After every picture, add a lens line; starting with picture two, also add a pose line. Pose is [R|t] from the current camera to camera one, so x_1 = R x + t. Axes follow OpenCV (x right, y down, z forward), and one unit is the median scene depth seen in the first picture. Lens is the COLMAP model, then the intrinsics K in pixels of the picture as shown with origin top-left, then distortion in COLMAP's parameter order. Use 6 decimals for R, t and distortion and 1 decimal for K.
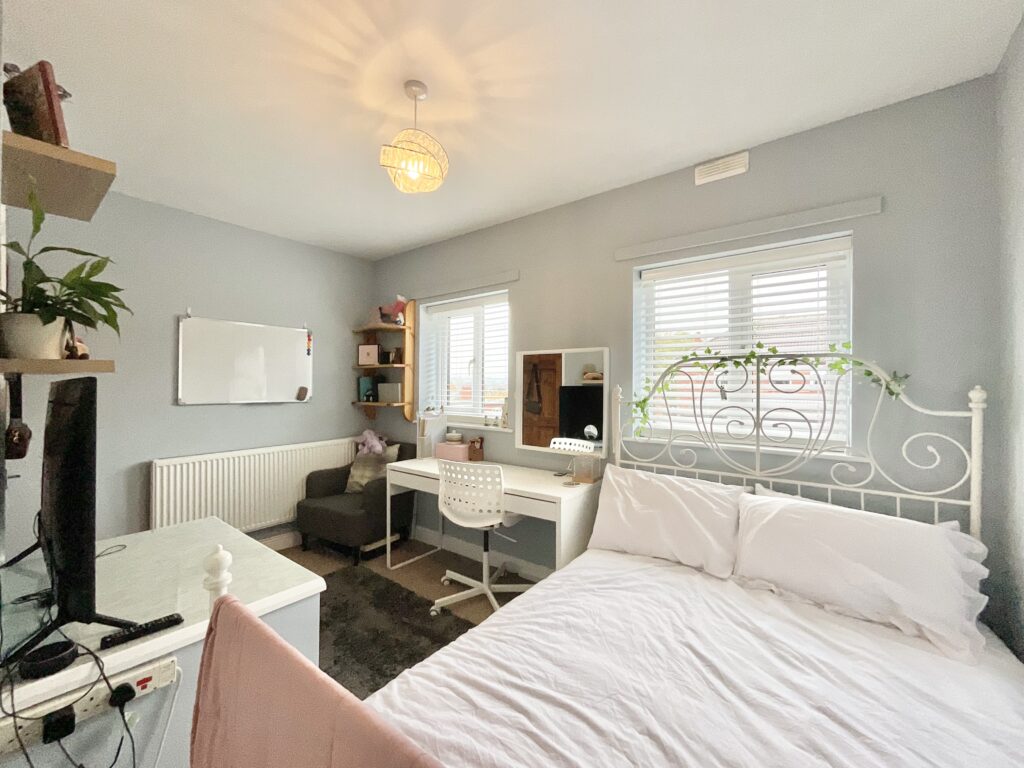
lens RADIAL K [[415.8, 0, 511.9], [0, 415.8, 383.5], [0, 0, 1]] dist [-0.002856, 0.001208]
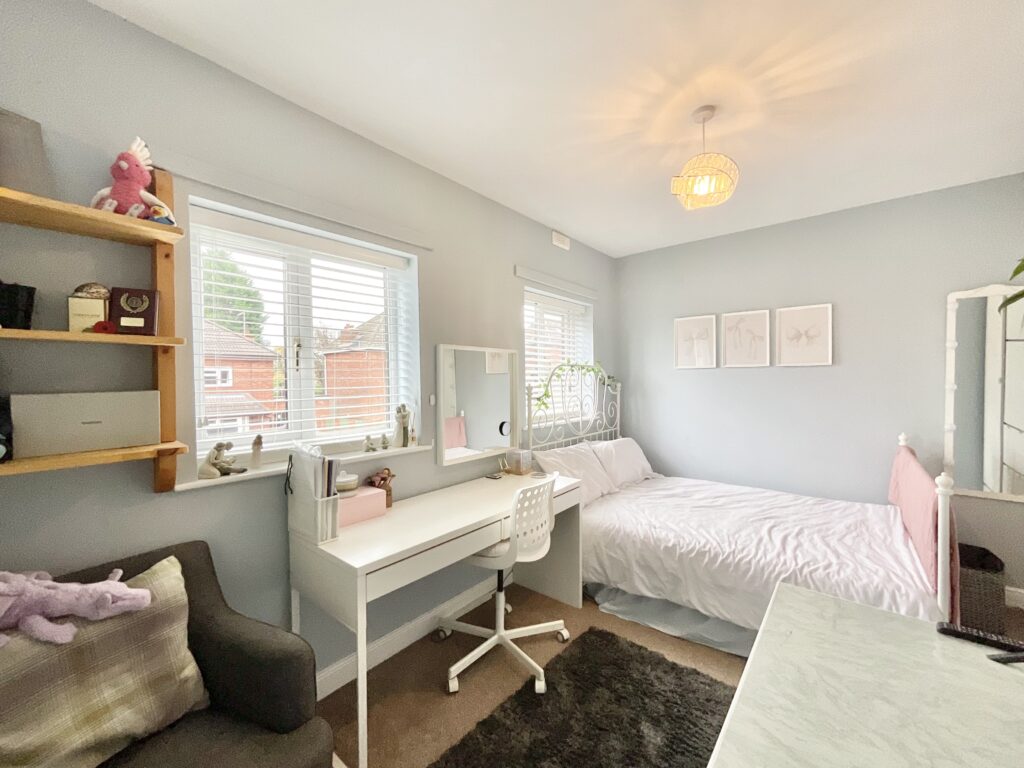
lens RADIAL K [[415.8, 0, 511.4], [0, 415.8, 382.7], [0, 0, 1]] dist [-0.002856, 0.001208]
pose [[0.023688, -0.012821, 0.999637, -1.102008], [0.005553, 0.999904, 0.012693, -0.017393], [-0.999704, 0.005250, 0.023757, 1.221814]]
